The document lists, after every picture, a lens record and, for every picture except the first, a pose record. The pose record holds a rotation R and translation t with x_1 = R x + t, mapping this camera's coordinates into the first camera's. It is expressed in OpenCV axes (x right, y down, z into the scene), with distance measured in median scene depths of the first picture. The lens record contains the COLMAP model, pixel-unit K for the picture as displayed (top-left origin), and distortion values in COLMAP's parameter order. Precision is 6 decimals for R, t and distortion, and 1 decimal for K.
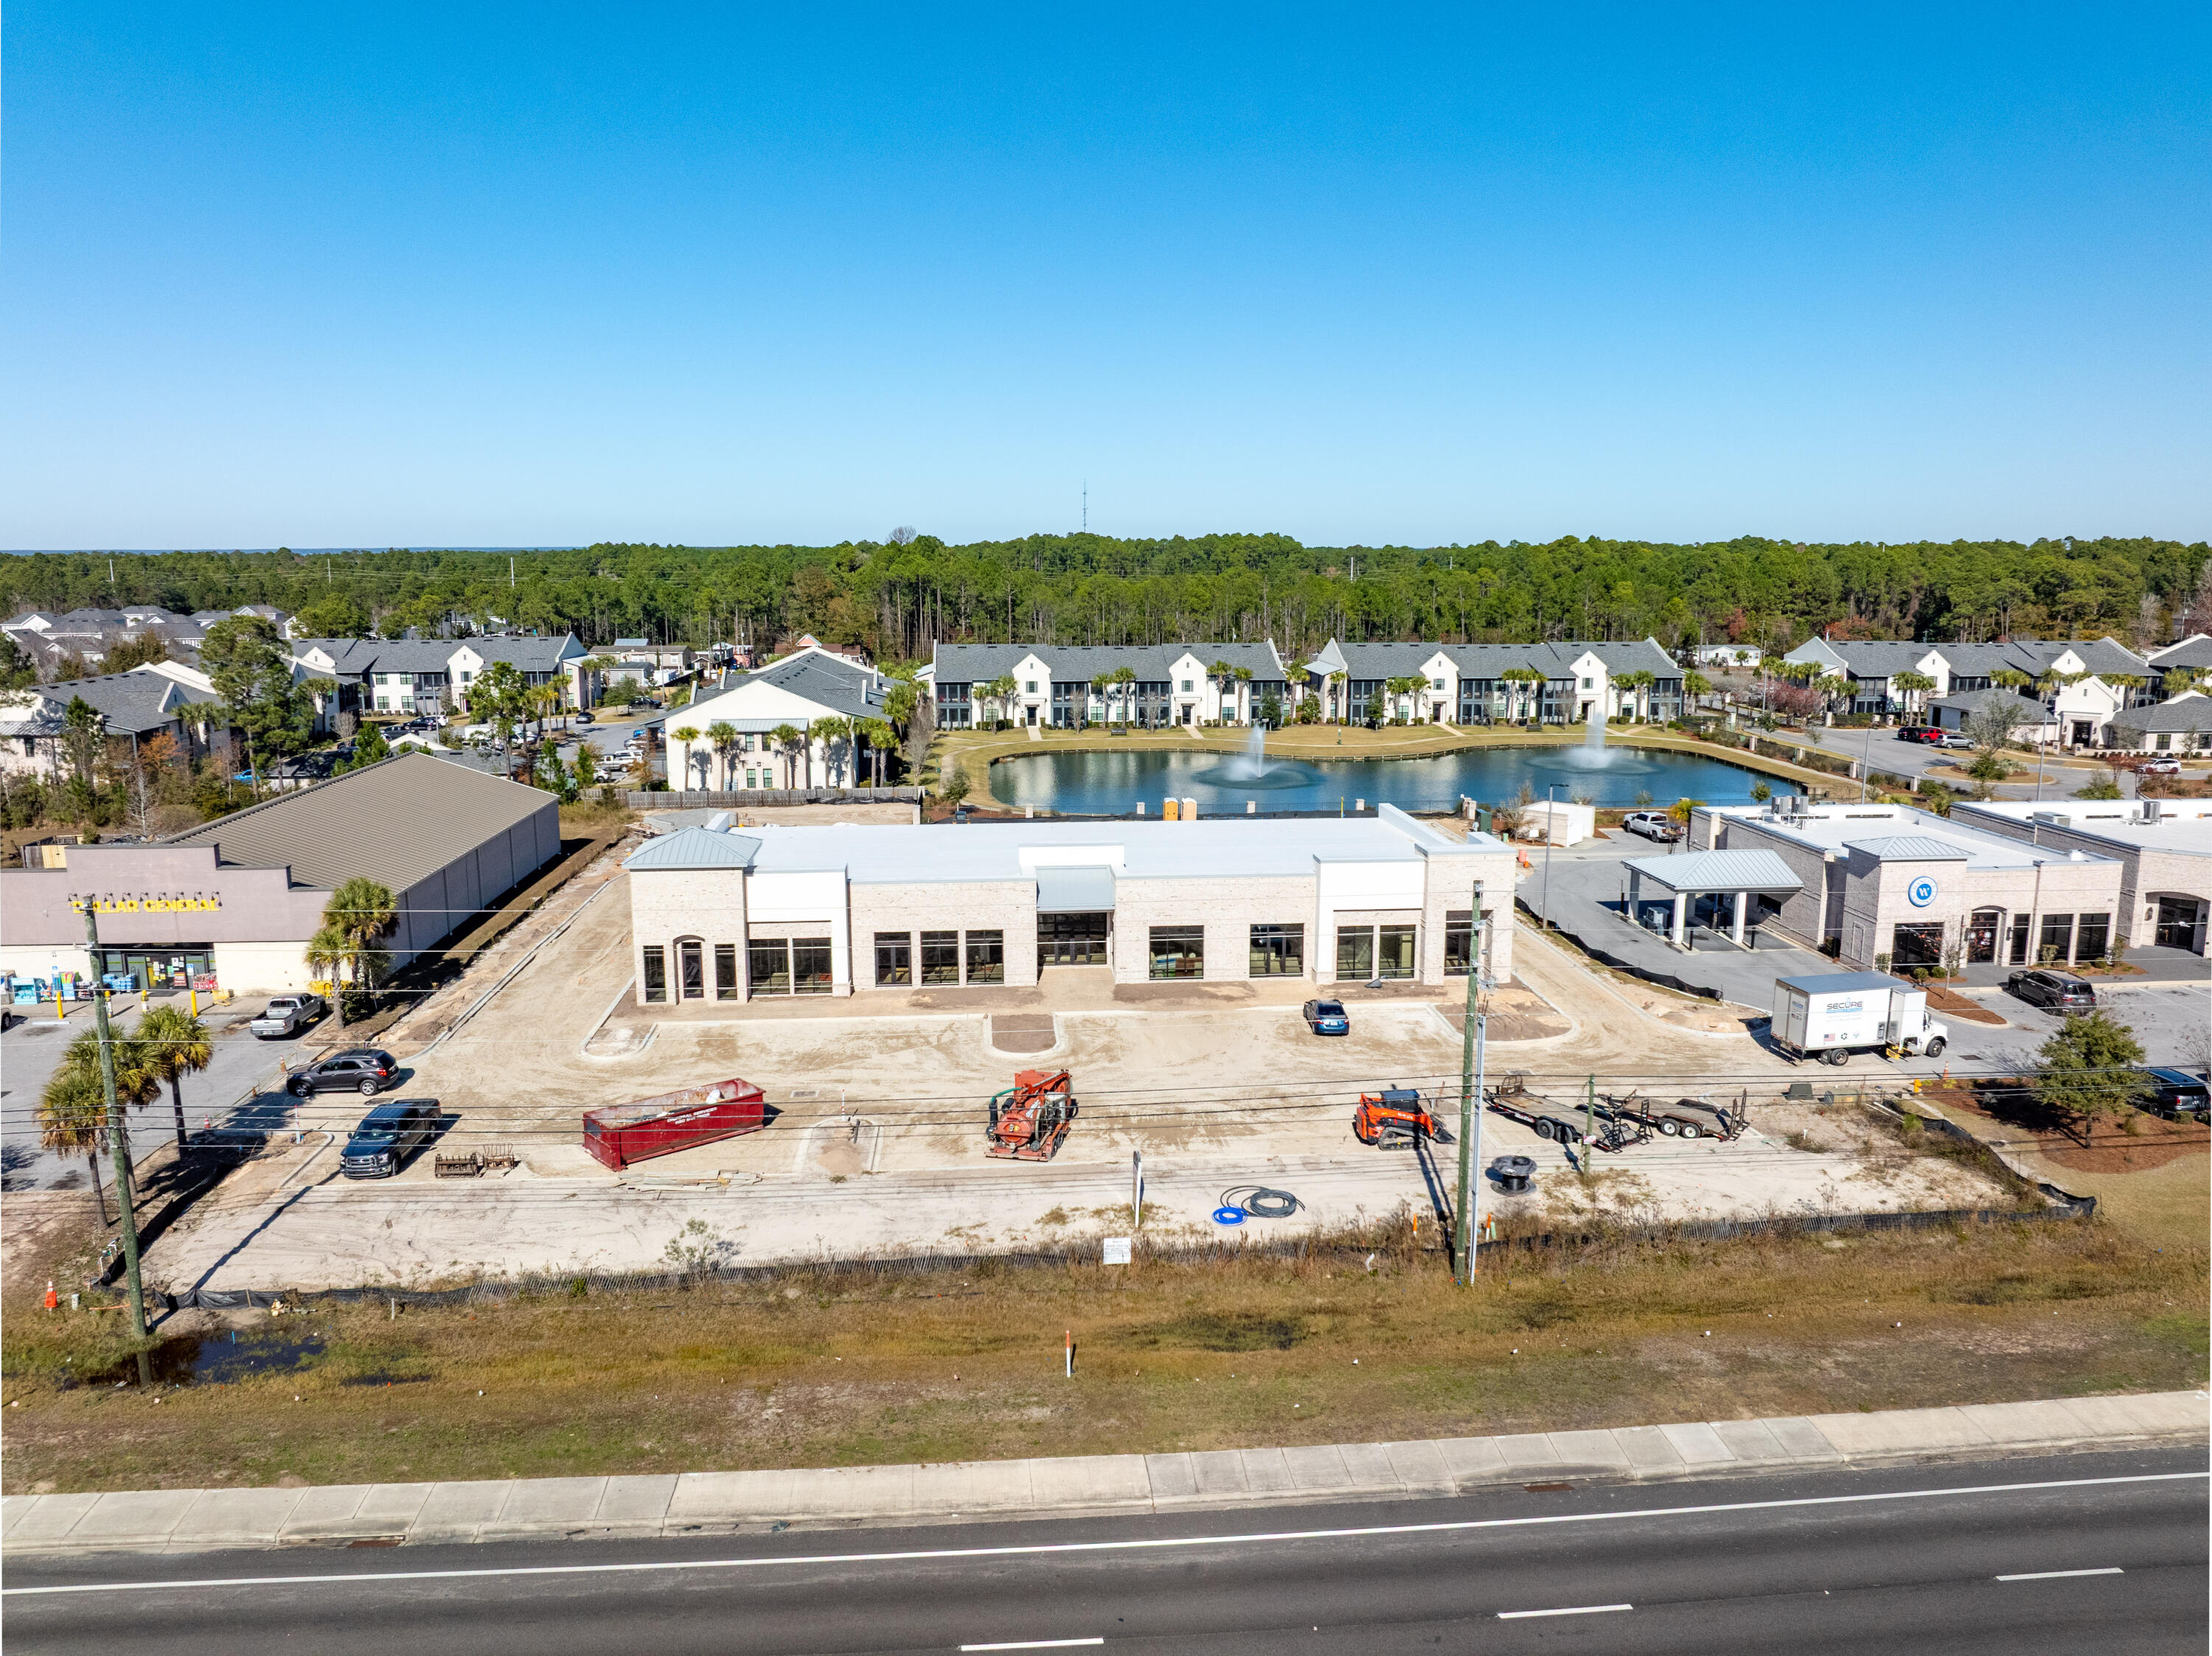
lens RADIAL K [[1557.2, 0, 1113.5], [0, 1557.2, 807.7], [0, 0, 1]] dist [-0.034212, -0.006957]
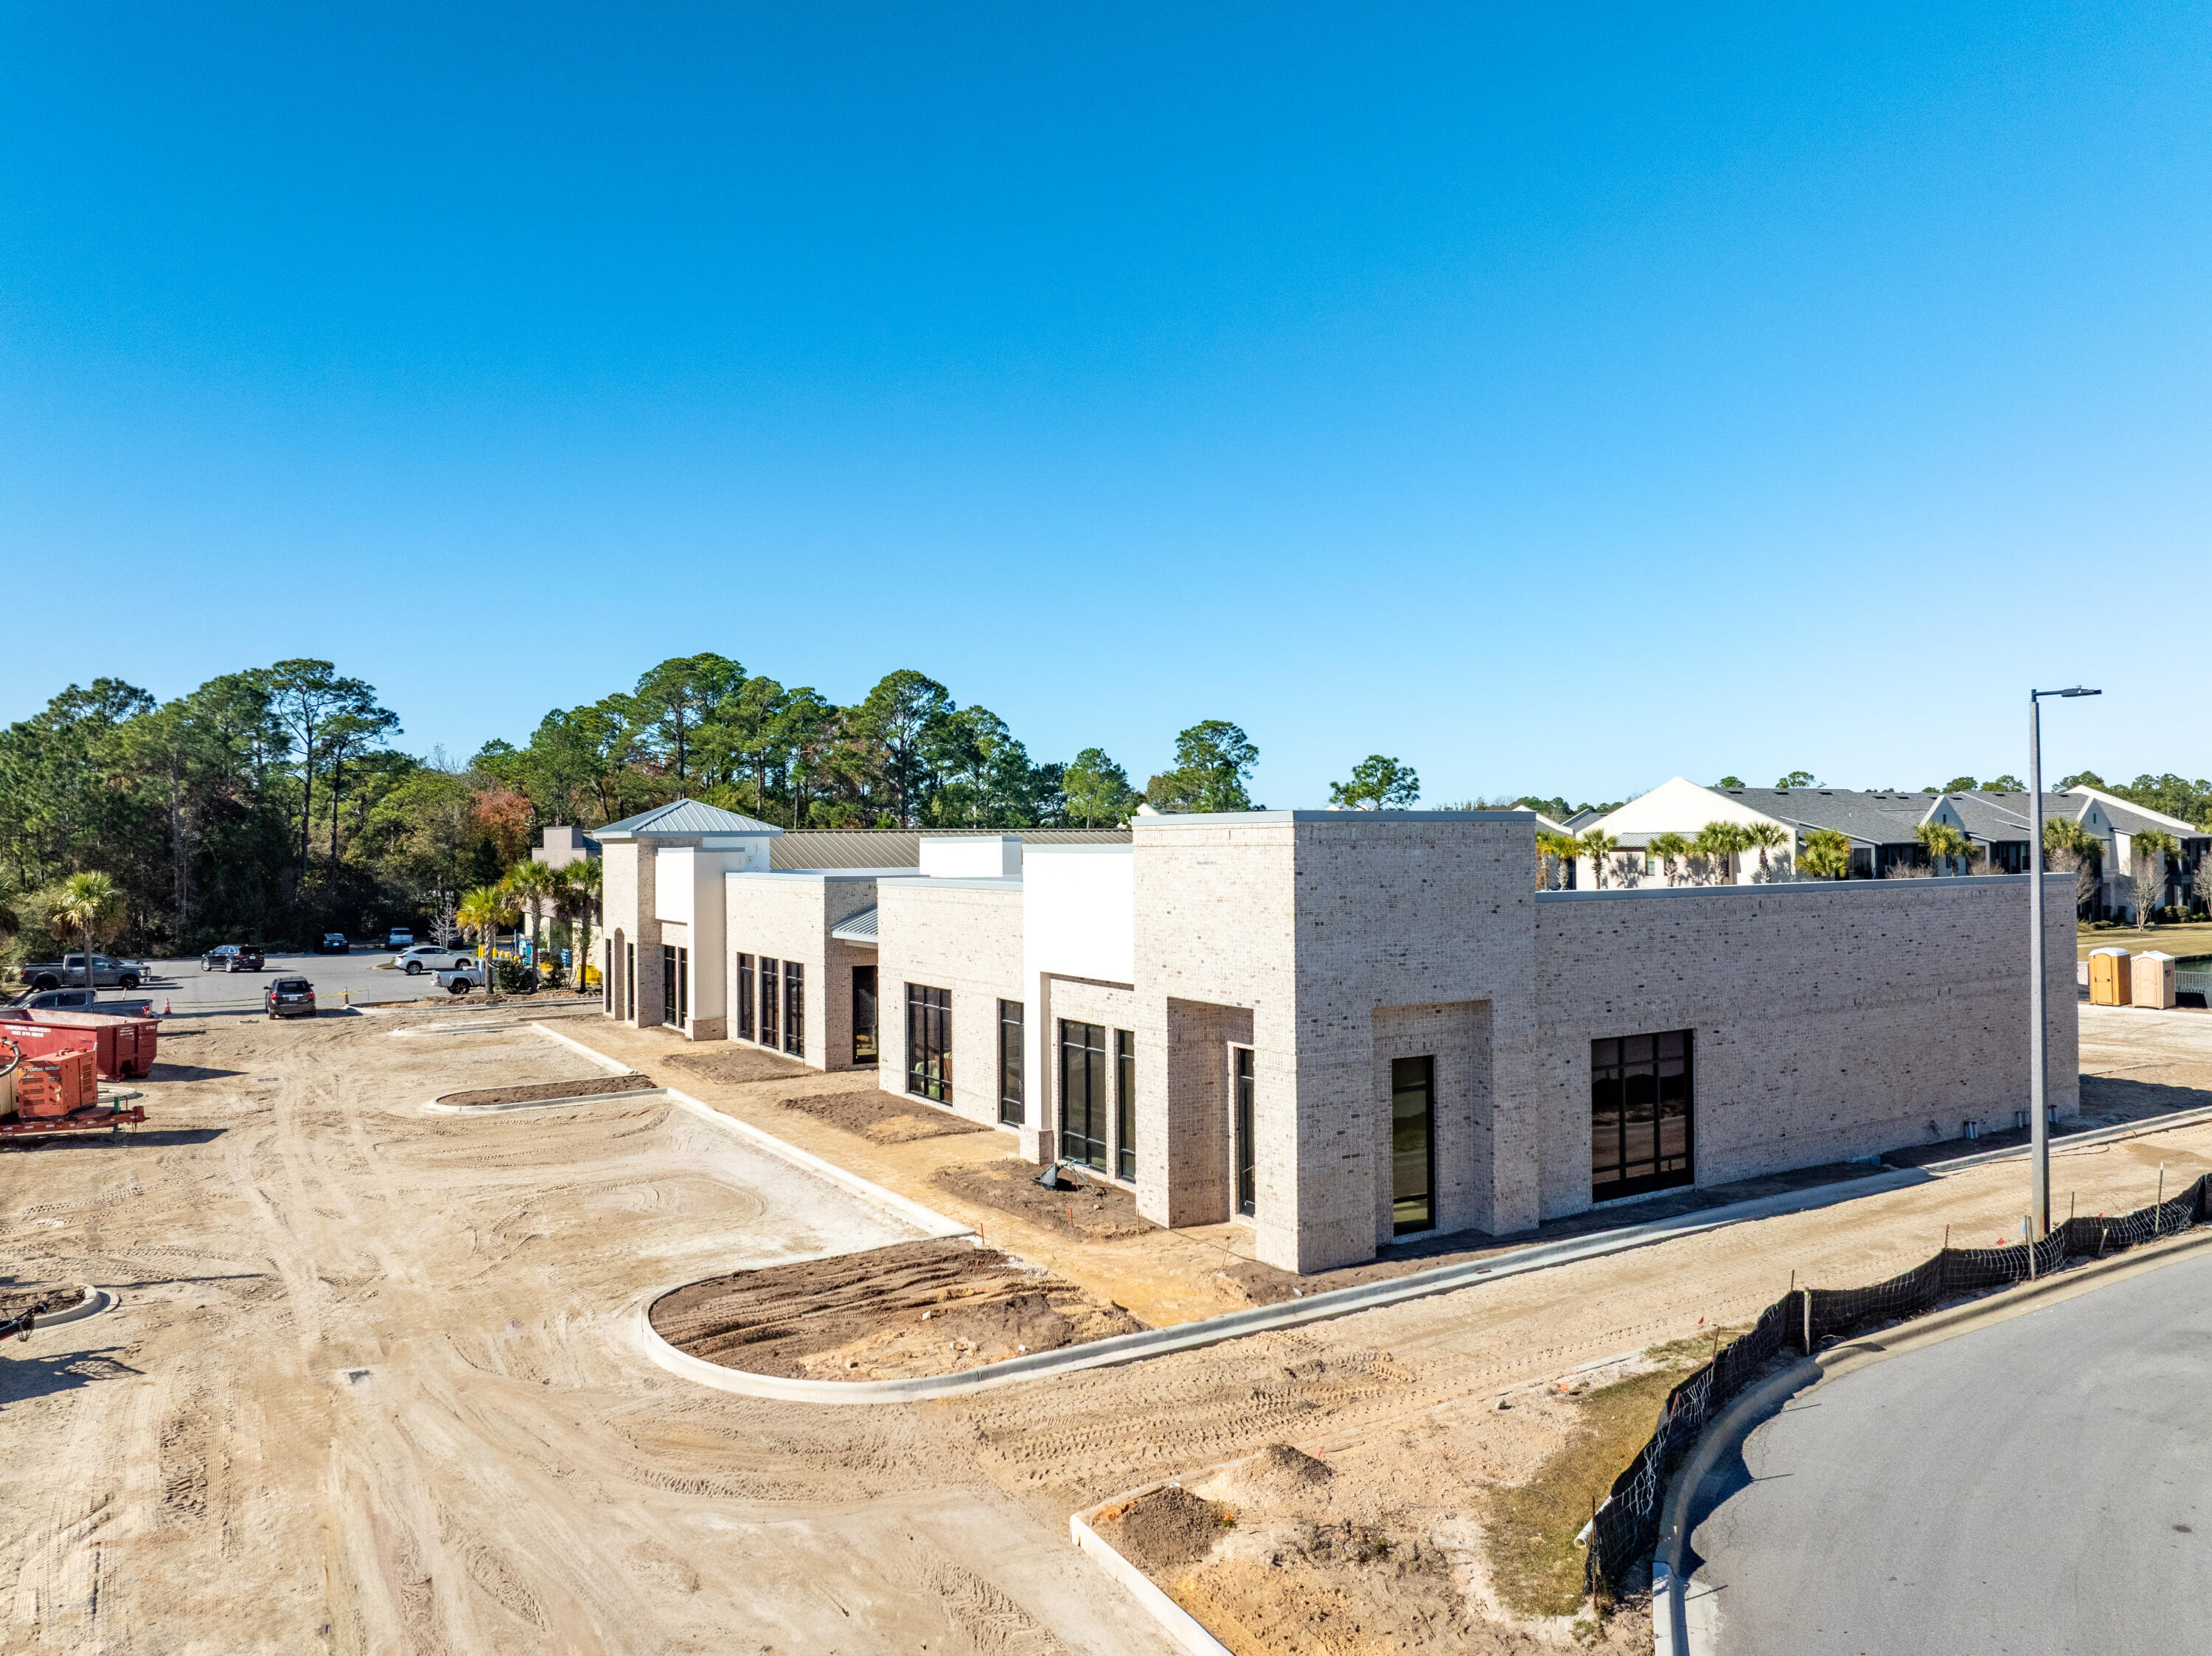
lens RADIAL K [[1557.2, 0, 1117.7], [0, 1557.2, 807.2], [0, 0, 1]] dist [-0.034212, -0.006957]
pose [[0.440286, -0.025485, -0.897496, 0.290113], [-0.138329, 0.985737, -0.095851, 0.033845], [0.887138, 0.166352, 0.430481, 0.476967]]
